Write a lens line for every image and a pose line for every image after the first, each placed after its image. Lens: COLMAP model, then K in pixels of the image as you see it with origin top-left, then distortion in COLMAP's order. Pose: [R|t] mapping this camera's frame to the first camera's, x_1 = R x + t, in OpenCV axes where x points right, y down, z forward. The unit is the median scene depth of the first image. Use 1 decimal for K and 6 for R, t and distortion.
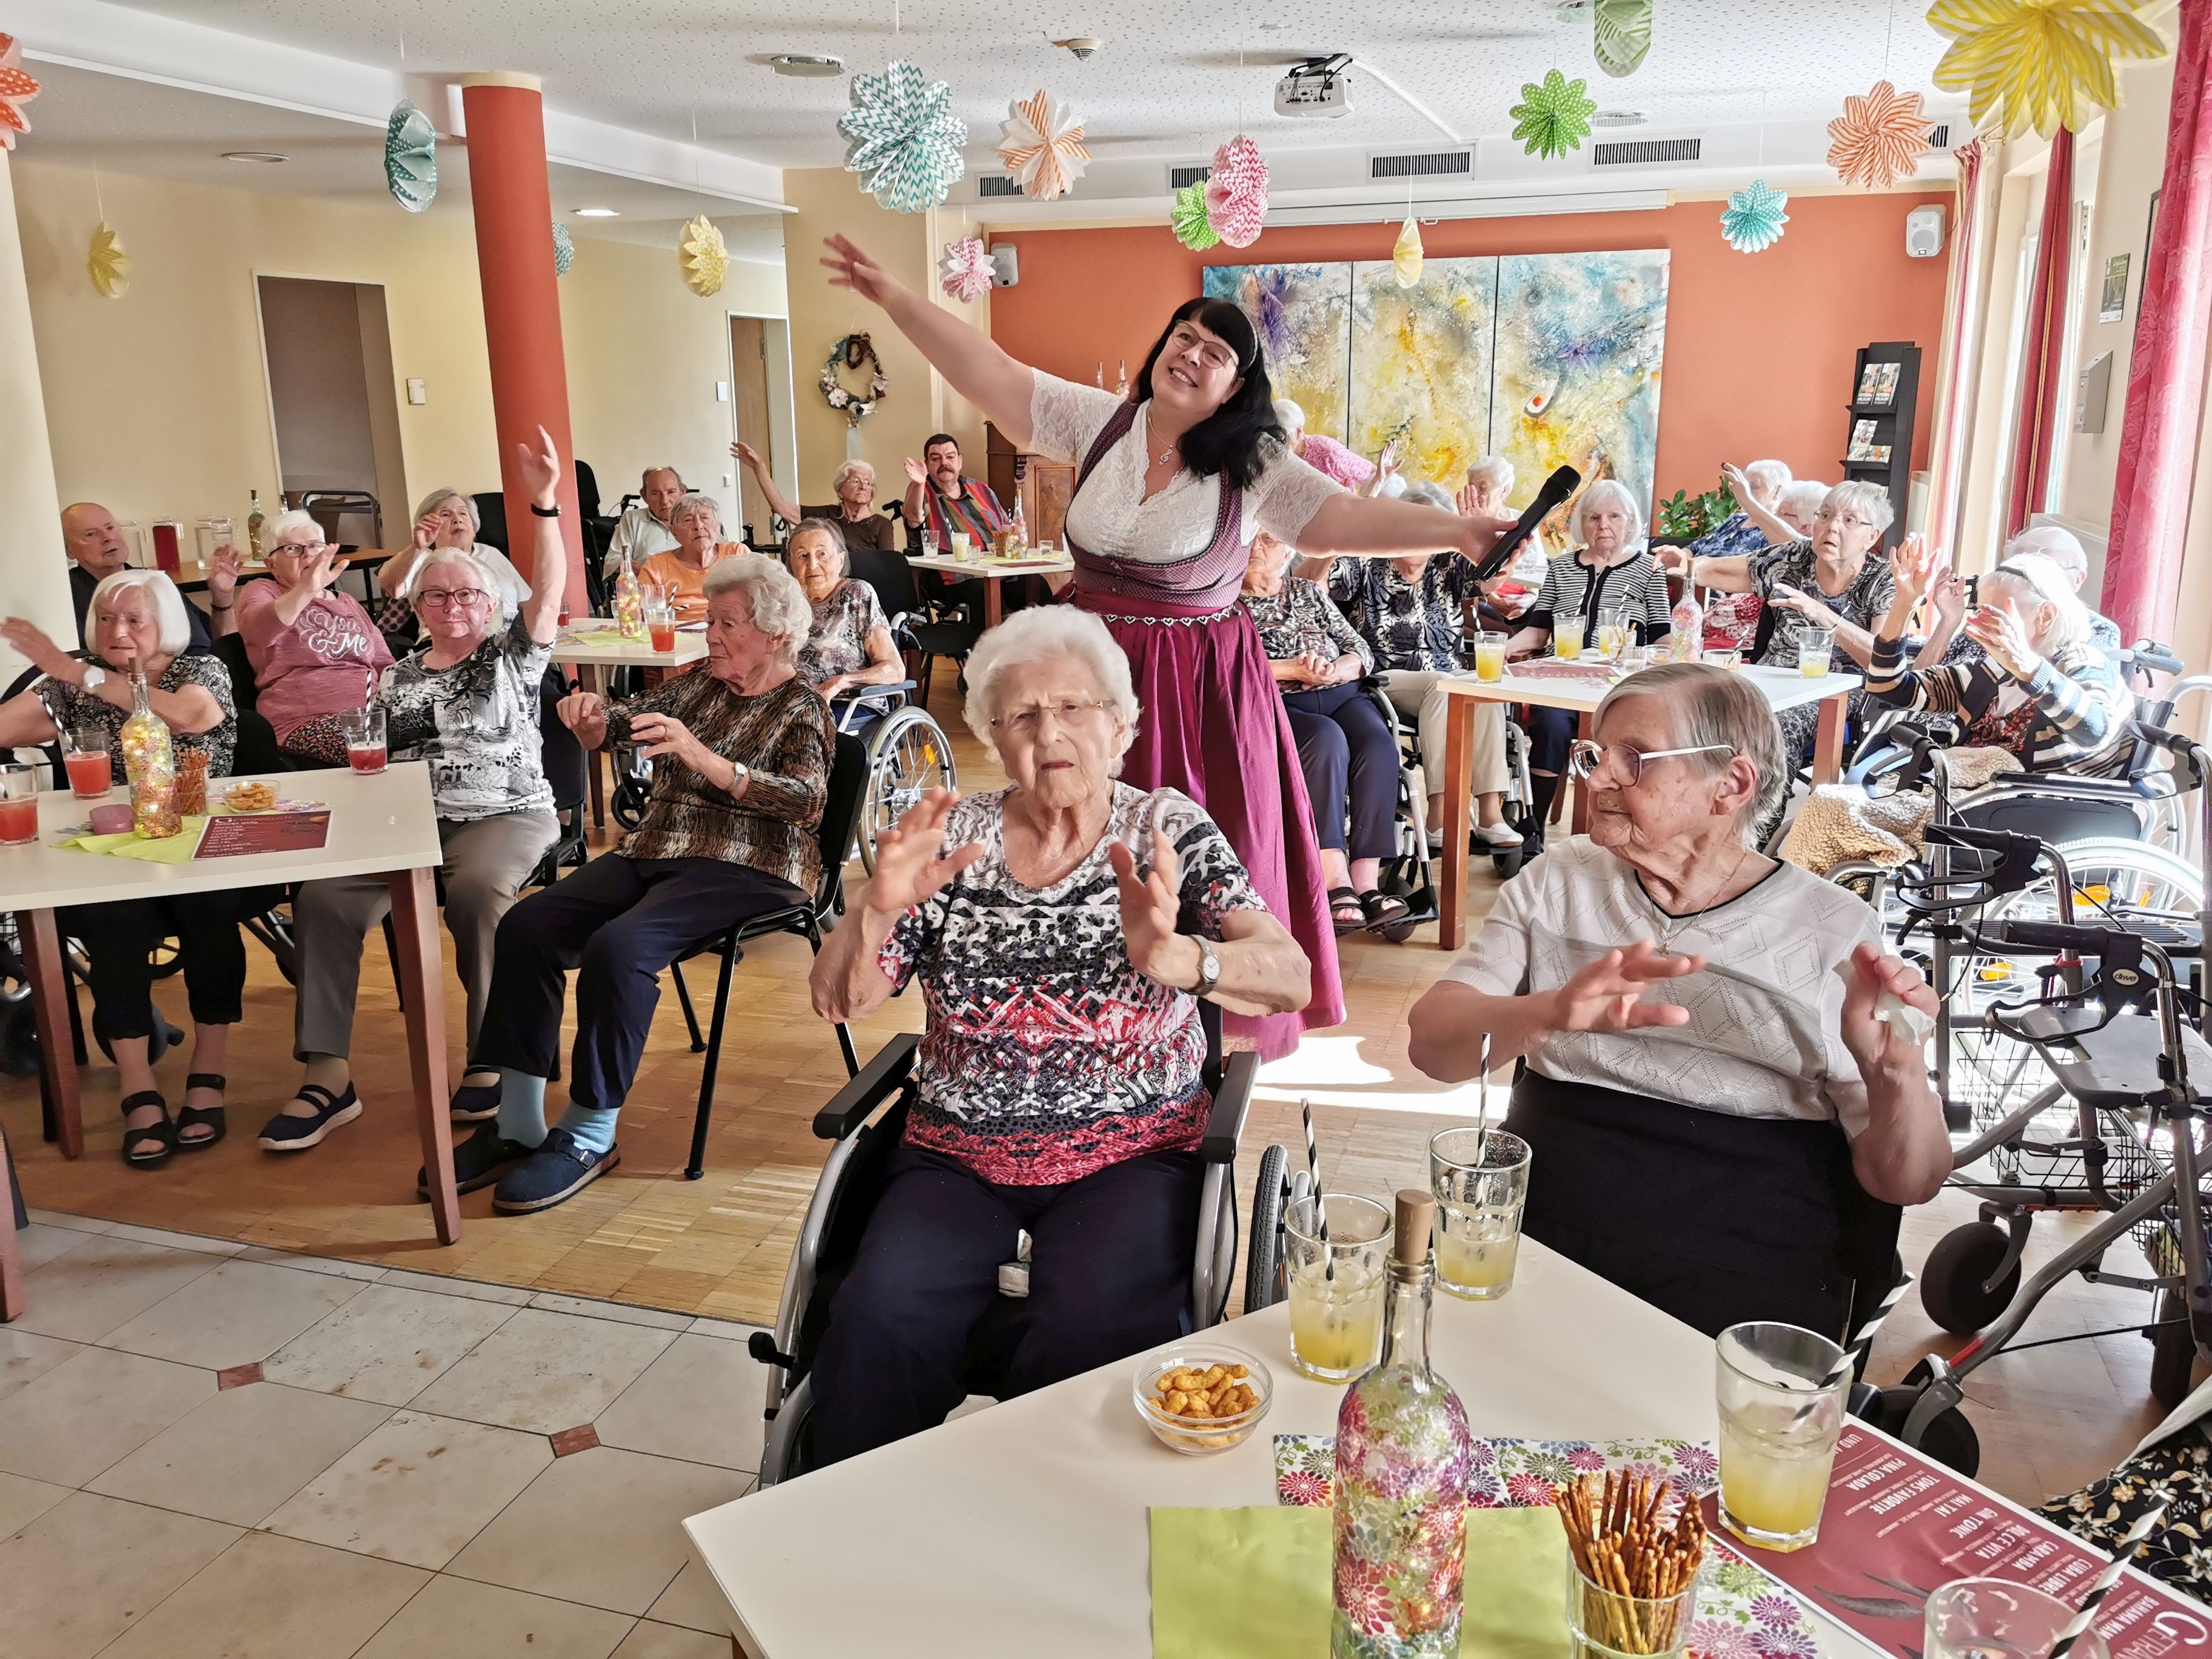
lens RADIAL K [[1756.7, 0, 1097.4], [0, 1756.7, 829.9], [0, 0, 1]] dist [0.065646, -0.087032]
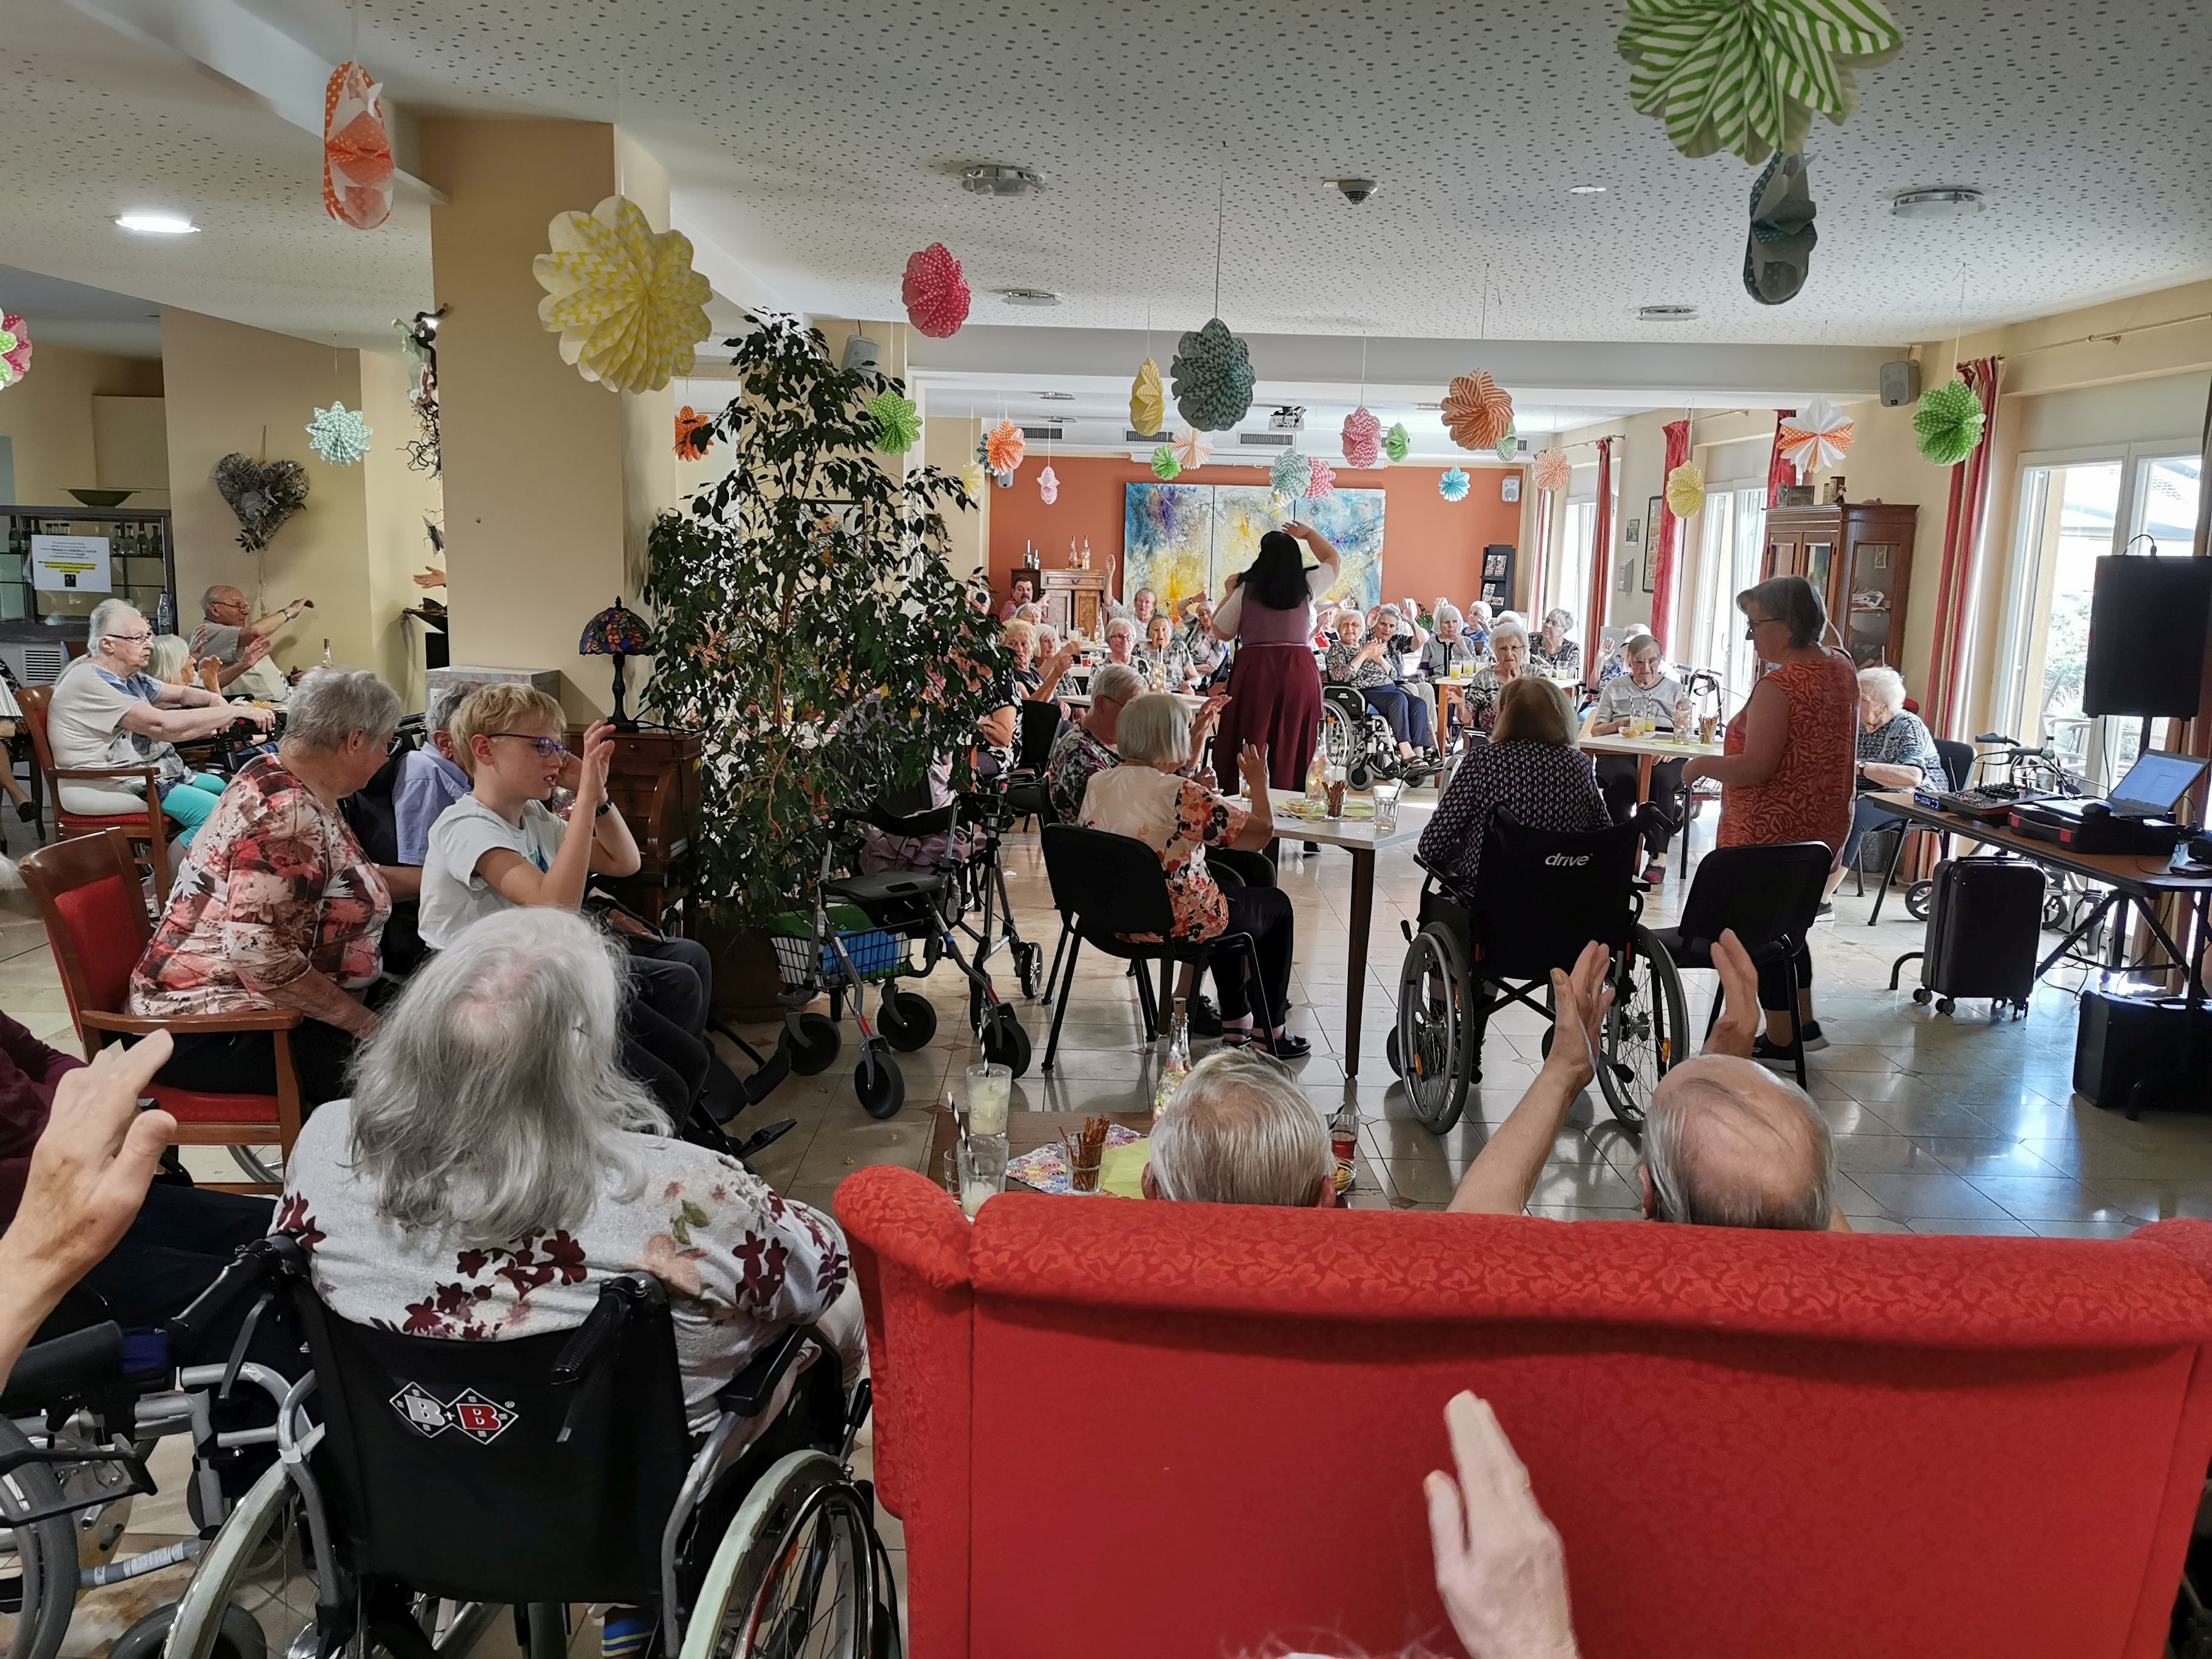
lens RADIAL K [[1756.7, 0, 1105.8], [0, 1756.7, 828.4], [0, 0, 1]] dist [0.065646, -0.087032]
pose [[0.954092, -0.012053, 0.299270, -1.117151], [0.034965, 0.996840, -0.071326, 0.320888], [-0.297465, 0.078516, 0.951499, -1.393420]]
